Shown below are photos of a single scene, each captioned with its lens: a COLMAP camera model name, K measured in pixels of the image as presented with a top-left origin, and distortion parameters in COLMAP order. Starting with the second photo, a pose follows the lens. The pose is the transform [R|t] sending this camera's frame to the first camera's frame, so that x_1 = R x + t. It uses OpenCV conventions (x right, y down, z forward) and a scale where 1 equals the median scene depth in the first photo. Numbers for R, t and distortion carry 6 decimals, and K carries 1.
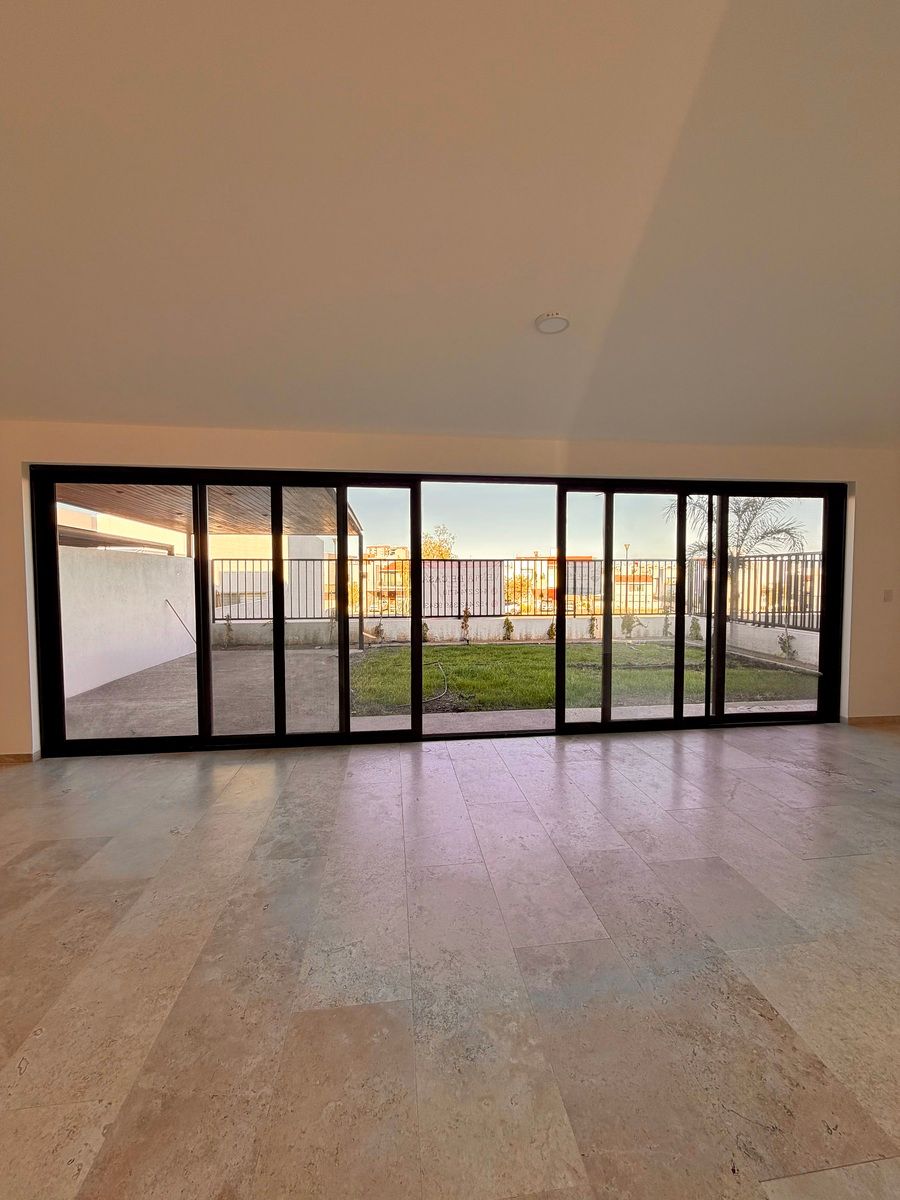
lens RADIAL K [[475.2, 0, 449.4], [0, 475.2, 598.2], [0, 0, 1]] dist [-0.000664, 0.000396]
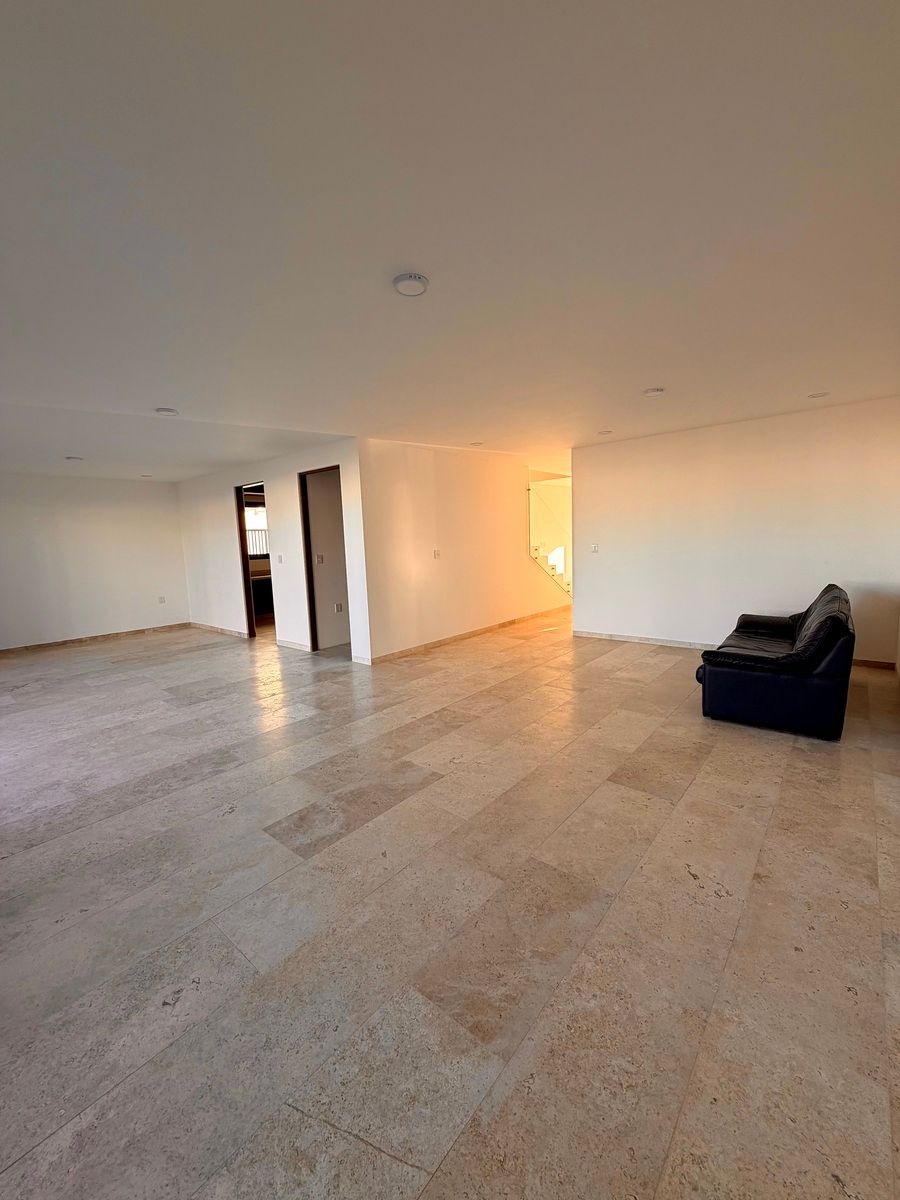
lens RADIAL K [[475.2, 0, 449.2], [0, 475.2, 600.5], [0, 0, 1]] dist [-0.000664, 0.000396]
pose [[-0.675386, -0.065054, 0.734590, -1.715167], [0.071357, 0.985663, 0.152895, -0.051987], [-0.734004, 0.155681, -0.661060, 1.366890]]
